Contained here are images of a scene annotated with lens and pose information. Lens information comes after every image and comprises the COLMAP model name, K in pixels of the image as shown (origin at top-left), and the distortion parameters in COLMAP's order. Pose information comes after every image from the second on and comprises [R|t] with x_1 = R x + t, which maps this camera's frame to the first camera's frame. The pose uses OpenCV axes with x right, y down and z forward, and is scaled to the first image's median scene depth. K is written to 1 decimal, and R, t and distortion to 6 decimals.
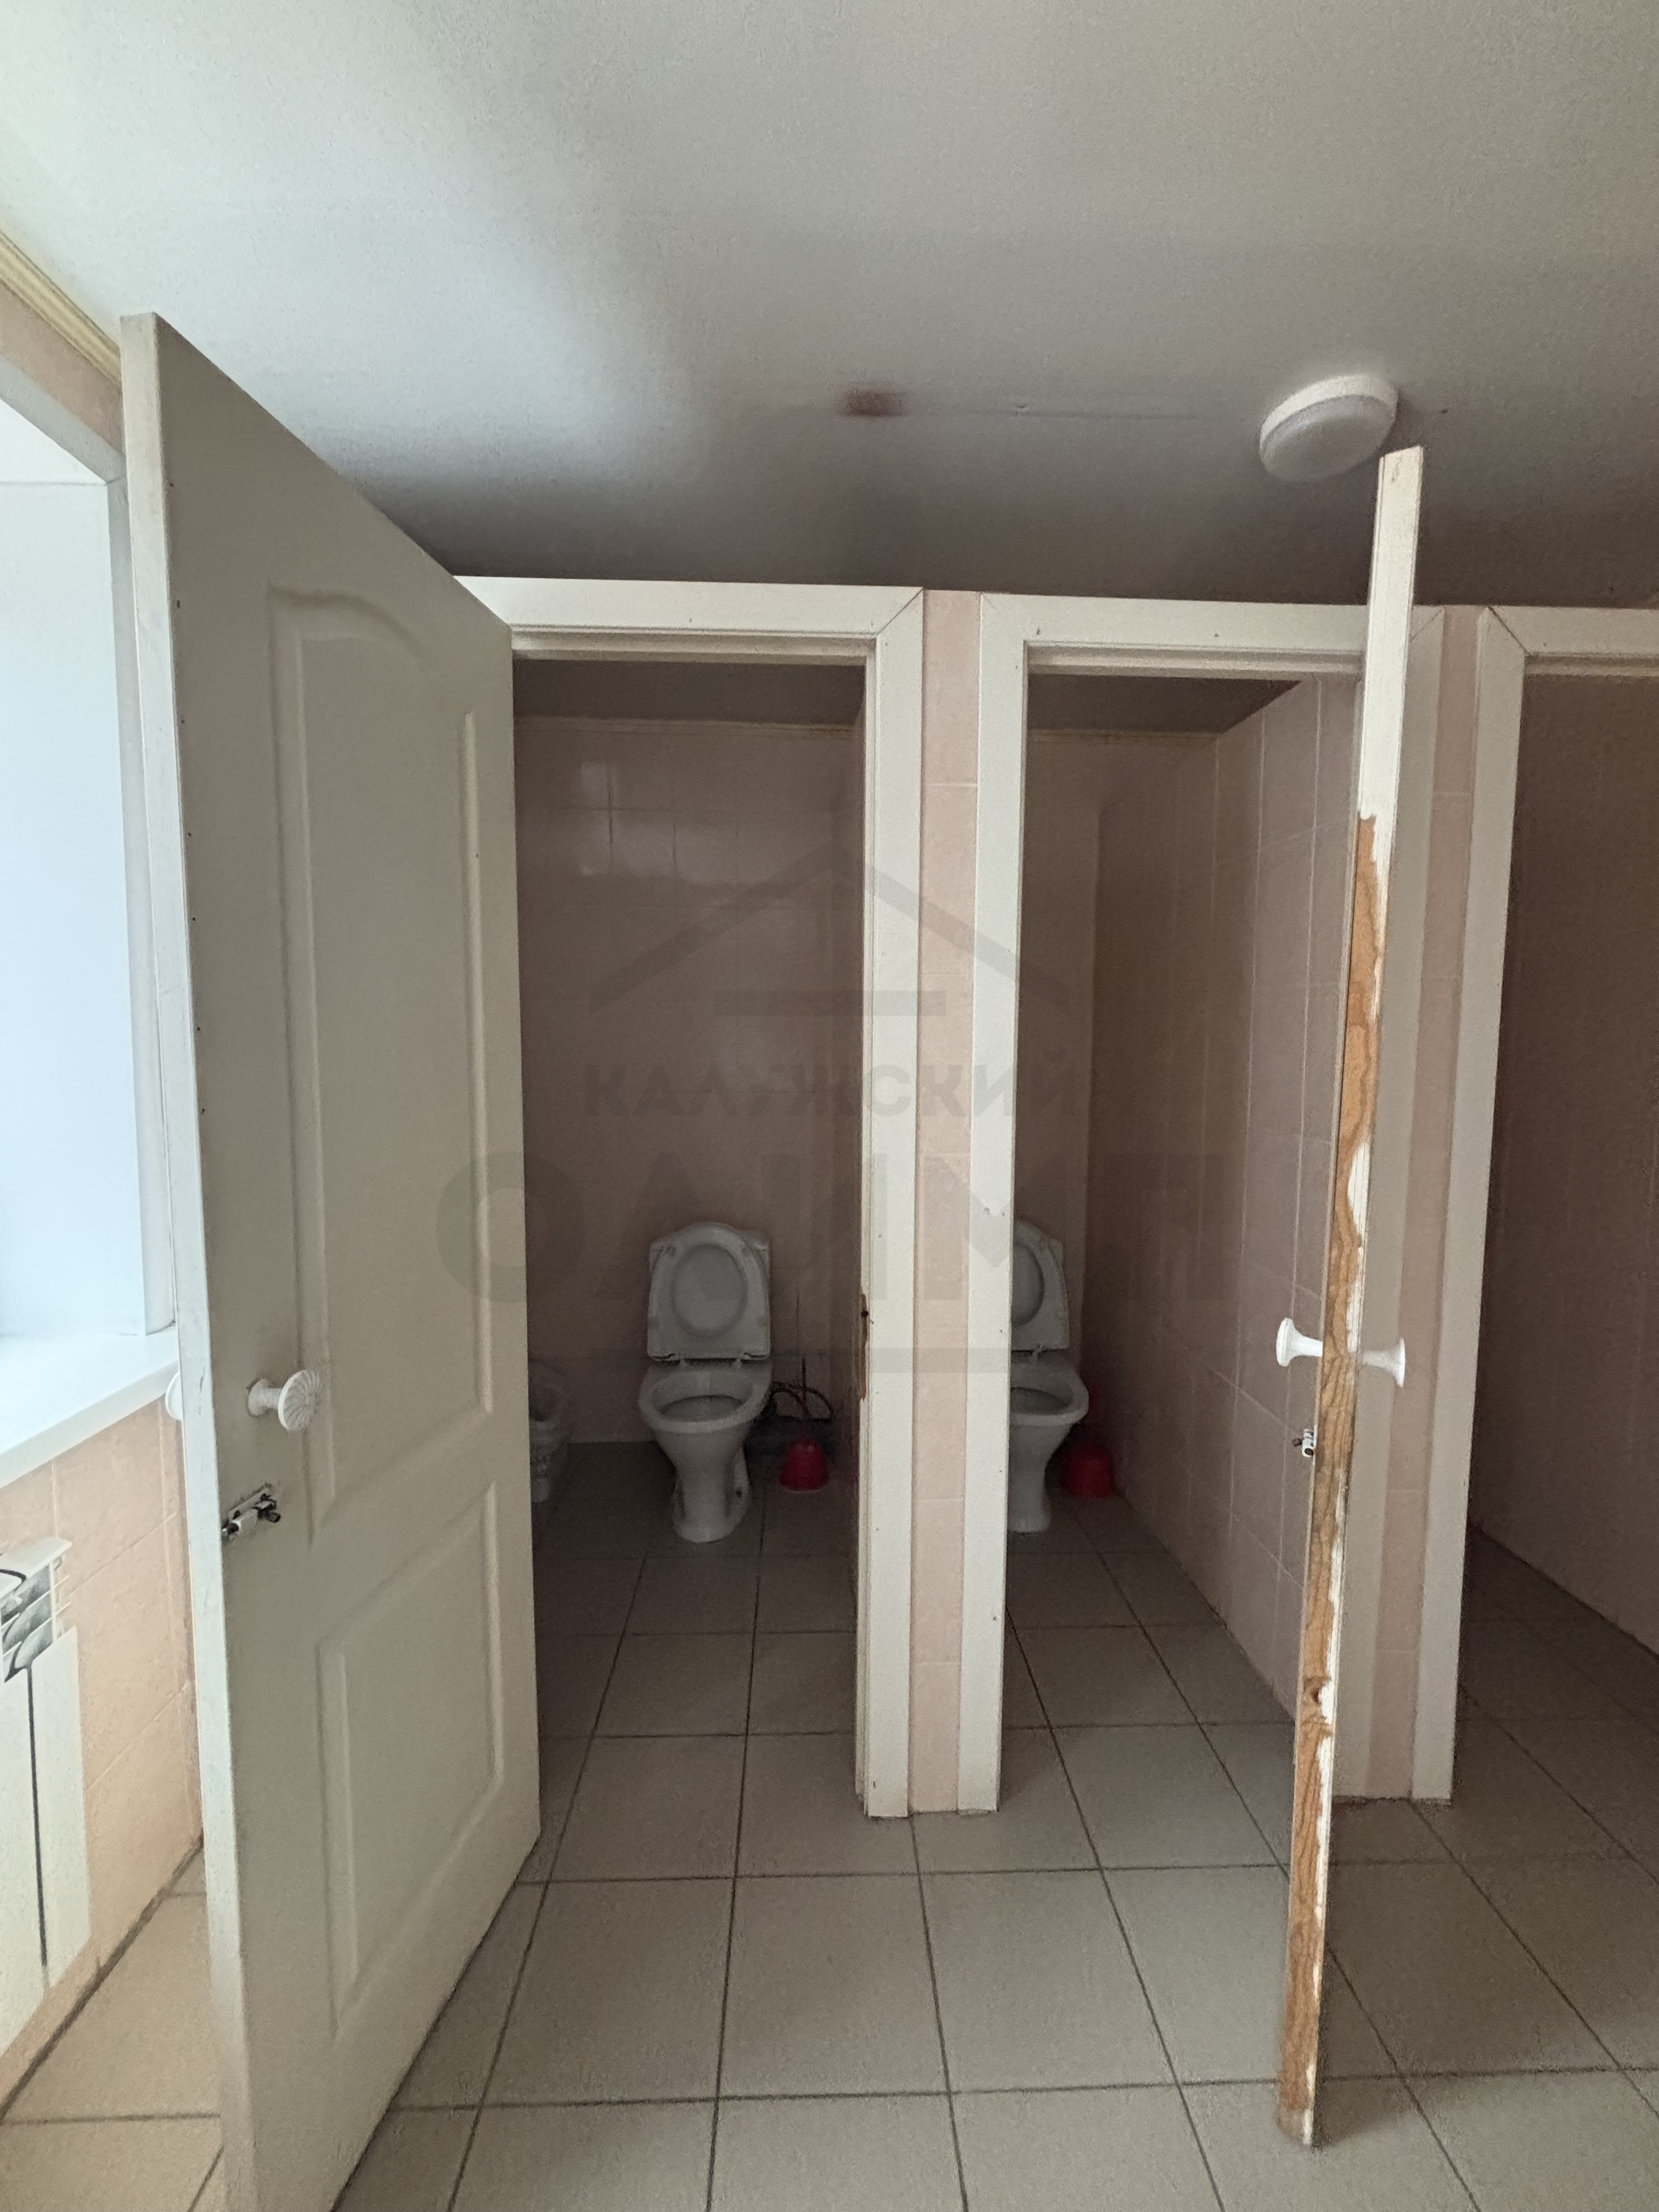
lens RADIAL K [[894.5, 0, 834.5], [0, 894.5, 1099.8], [0, 0, 1]] dist [-0.002726, 0.002381]
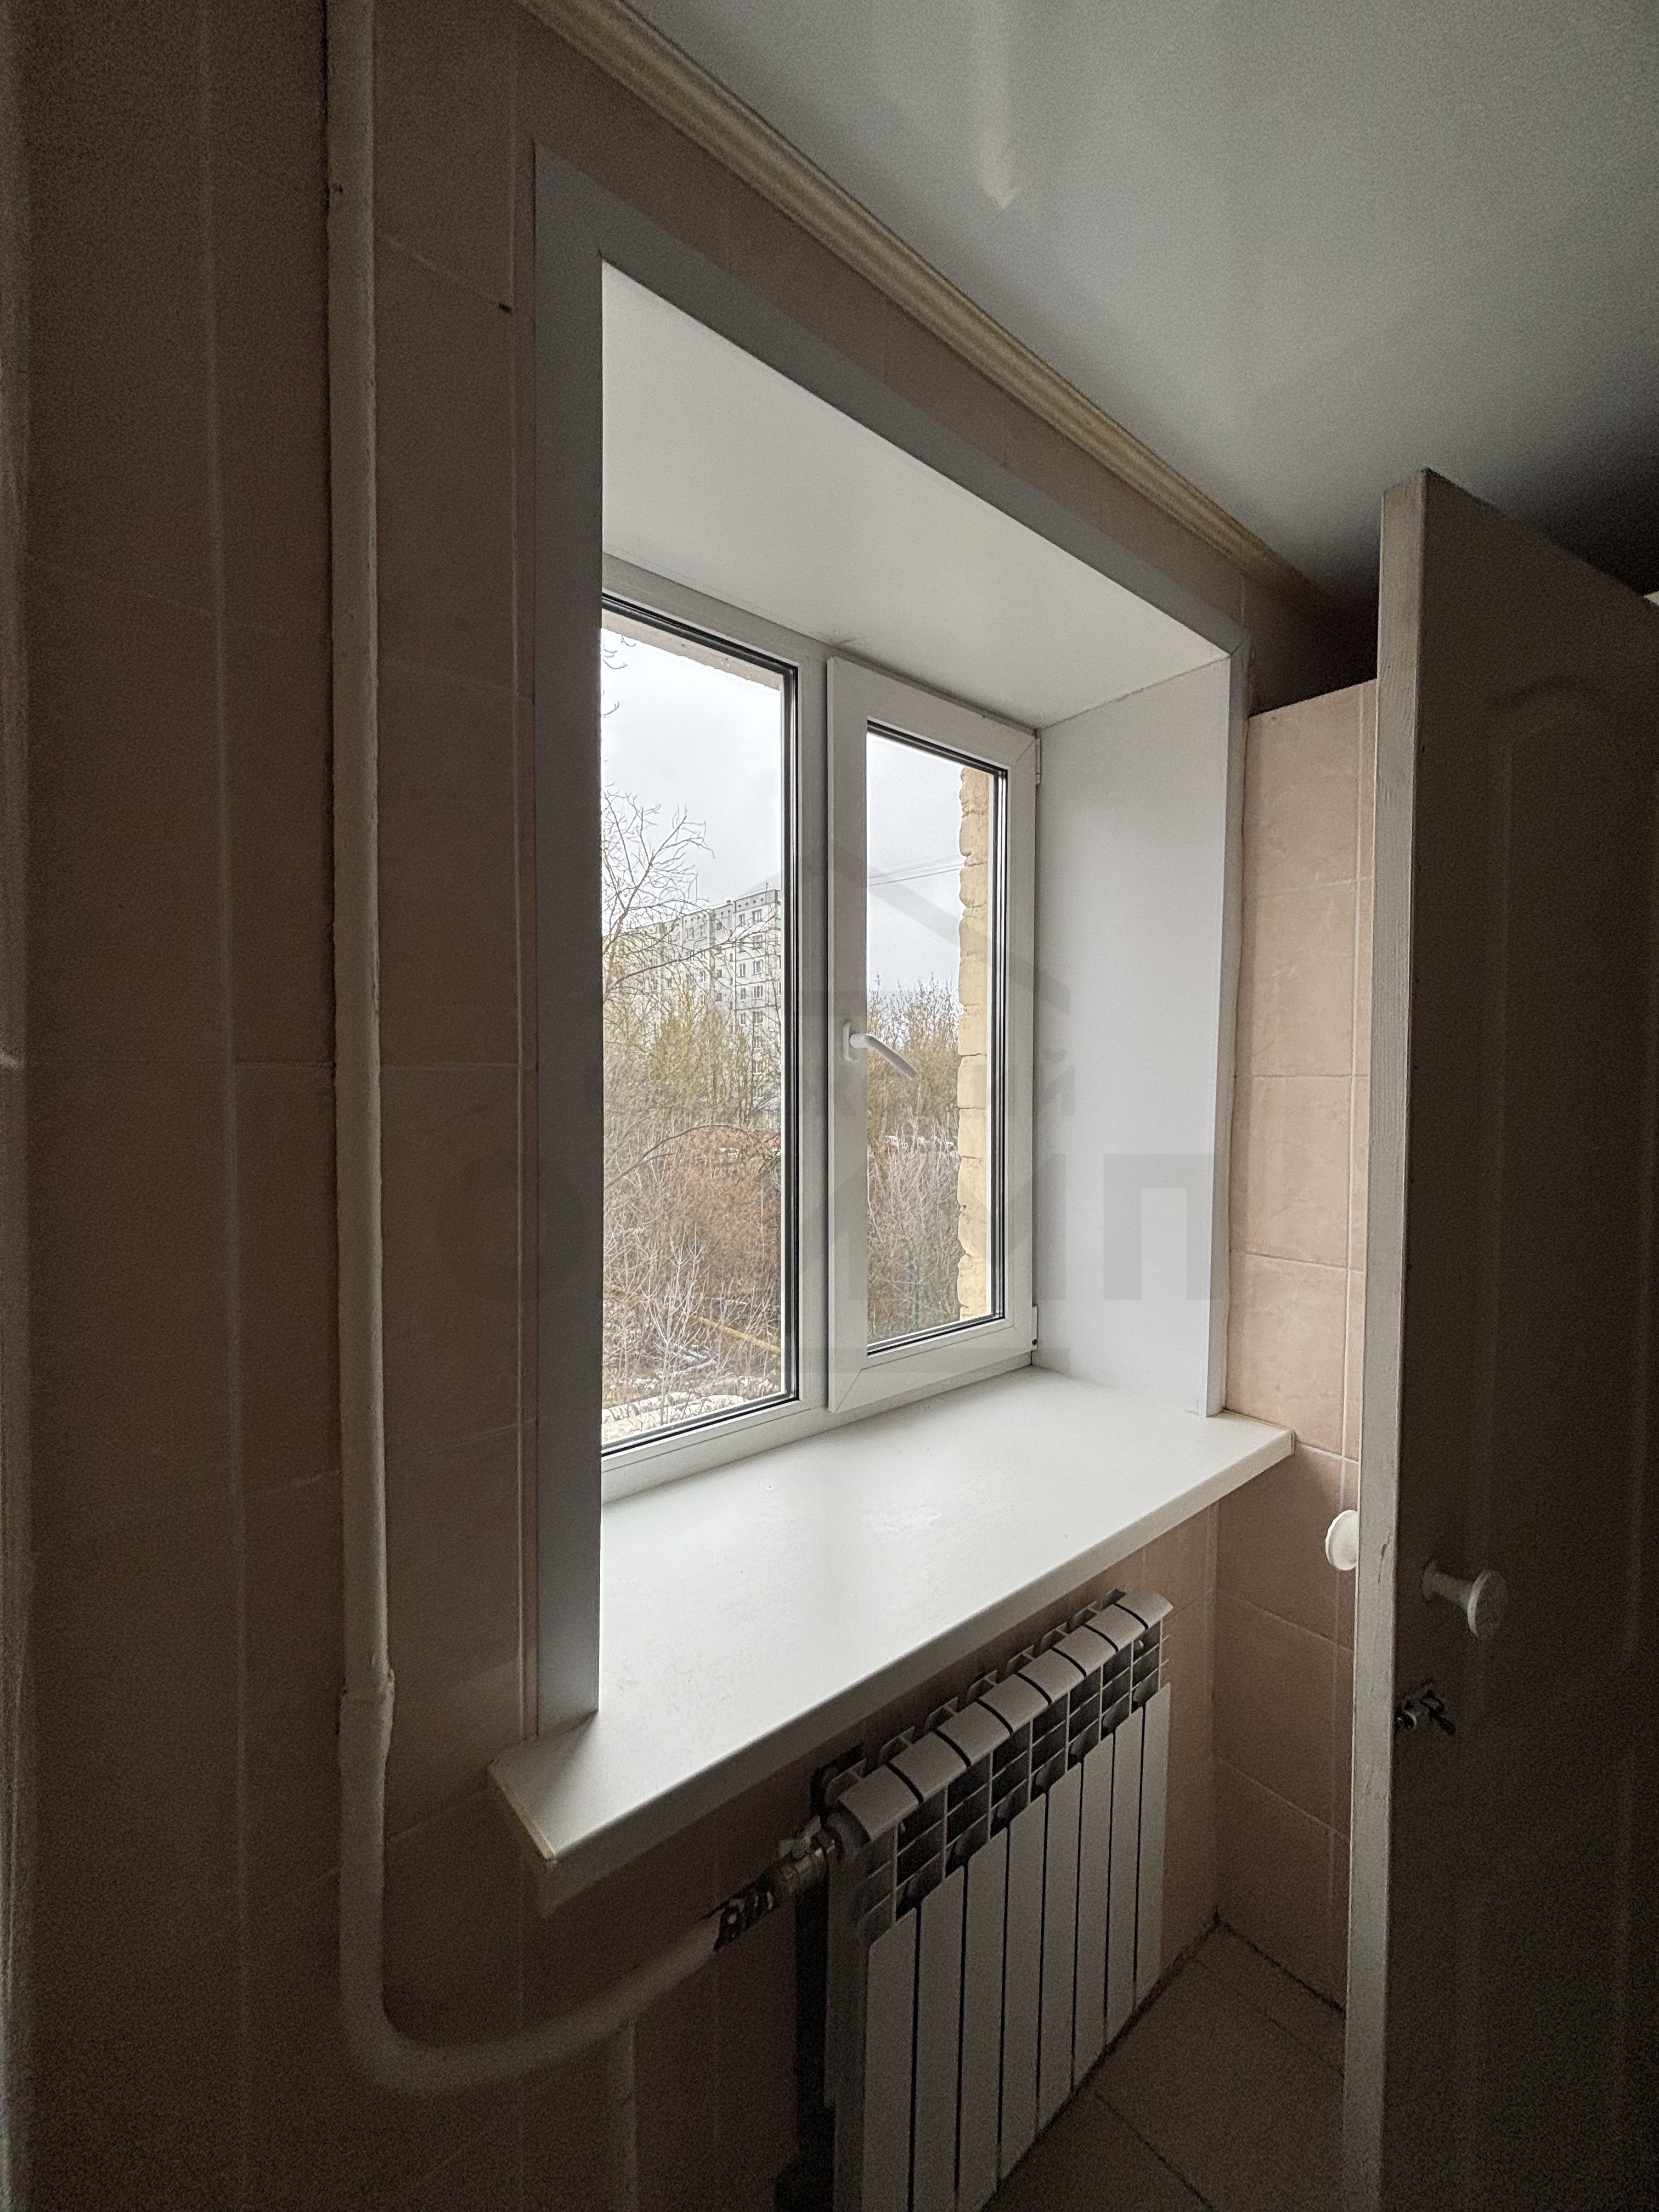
lens RADIAL K [[894.5, 0, 839.6], [0, 894.5, 1108.1], [0, 0, 1]] dist [-0.002726, 0.002381]
pose [[0.620786, 0.021925, -0.783673, -0.314151], [-0.063160, 0.997758, -0.022117, -0.089865], [0.781432, 0.063226, 0.620779, -0.067825]]
